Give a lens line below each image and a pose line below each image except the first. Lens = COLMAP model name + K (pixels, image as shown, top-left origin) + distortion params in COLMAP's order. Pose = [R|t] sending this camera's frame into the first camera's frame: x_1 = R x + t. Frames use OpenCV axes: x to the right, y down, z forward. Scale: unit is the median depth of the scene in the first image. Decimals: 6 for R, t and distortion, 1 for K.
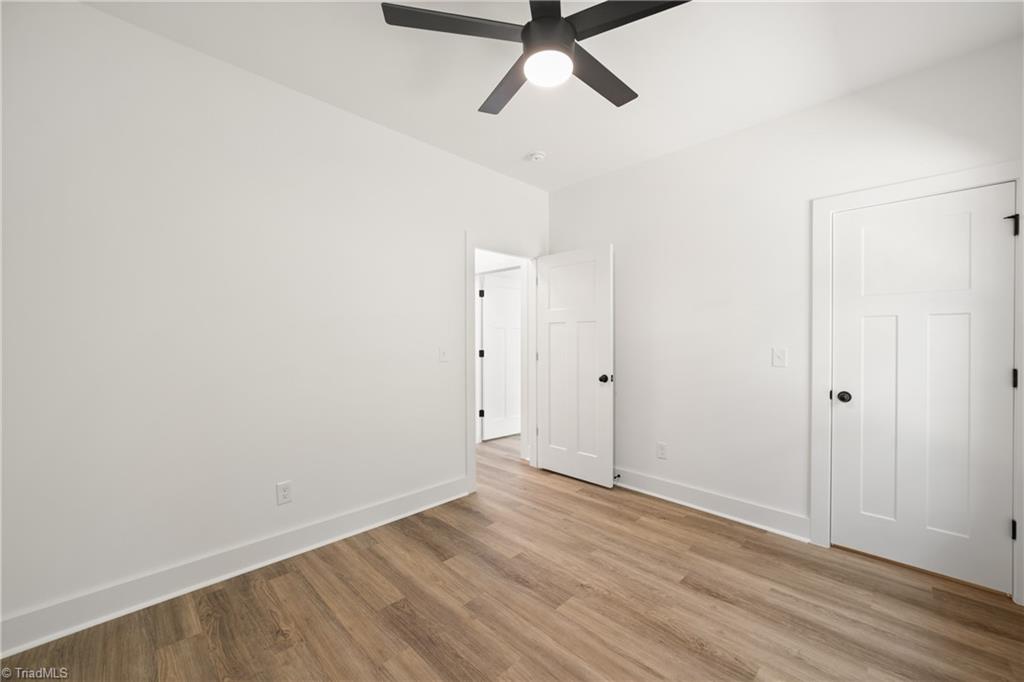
lens RADIAL K [[393.8, 0, 522.1], [0, 393.8, 344.2], [0, 0, 1]] dist [-0.014789, 0.003724]
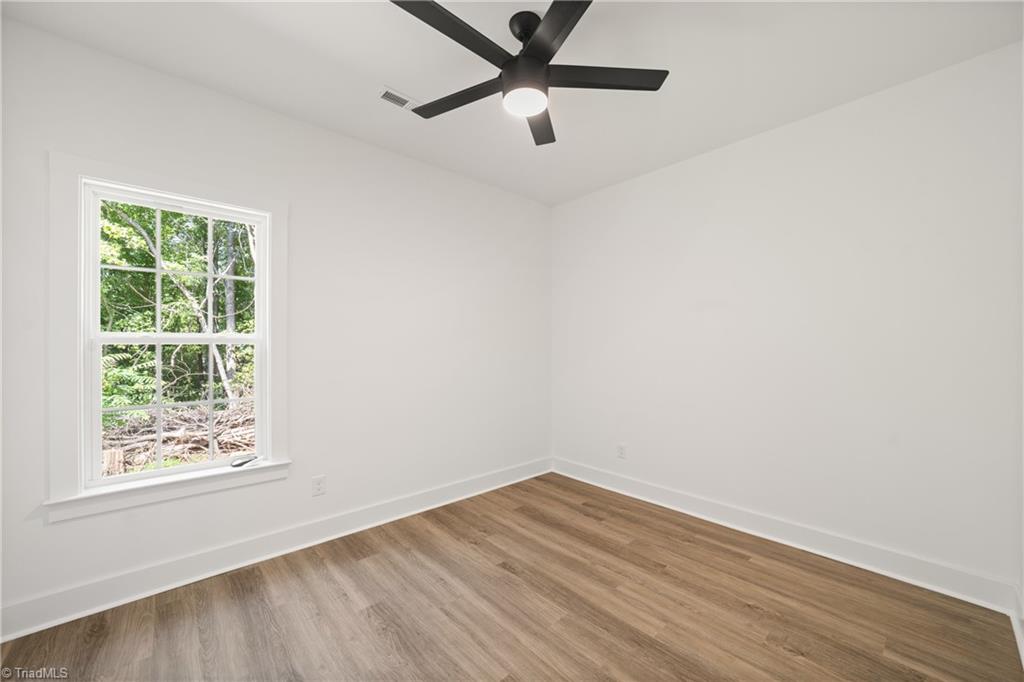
lens RADIAL K [[393.8, 0, 522.1], [0, 393.8, 344.2], [0, 0, 1]] dist [-0.014789, 0.003724]
pose [[-0.997846, 0.001493, 0.065584, 0.001429], [0.001714, 0.999993, 0.003301, -0.032451], [-0.065579, 0.003406, -0.997842, 2.040782]]
